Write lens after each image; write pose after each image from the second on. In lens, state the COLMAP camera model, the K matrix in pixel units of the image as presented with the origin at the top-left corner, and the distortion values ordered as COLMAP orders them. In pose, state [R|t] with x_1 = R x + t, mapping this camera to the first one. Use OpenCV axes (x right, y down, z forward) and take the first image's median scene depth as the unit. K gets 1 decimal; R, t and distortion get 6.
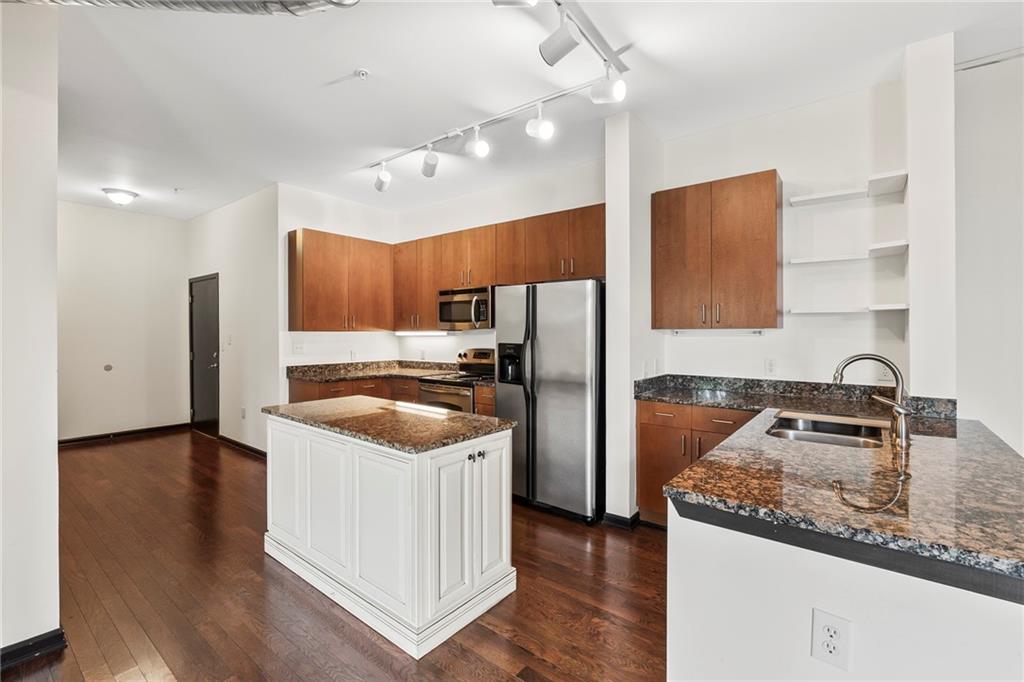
lens RADIAL K [[452.4, 0, 515.4], [0, 452.4, 332.7], [0, 0, 1]] dist [-0.018686, -0.000577]
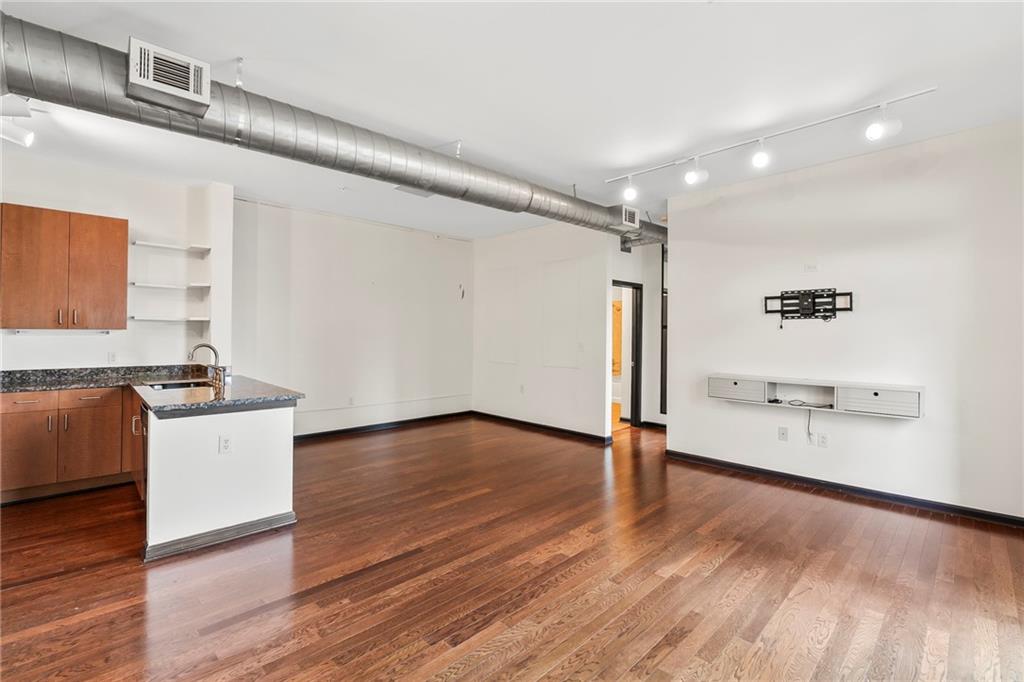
lens RADIAL K [[452.4, 0, 512.8], [0, 452.4, 334.6], [0, 0, 1]] dist [-0.018686, -0.000577]
pose [[0.128718, 0.003610, 0.991675, -0.665363], [-0.006852, 0.999973, -0.002751, 0.000983], [-0.991658, -0.006441, 0.128739, -0.409959]]
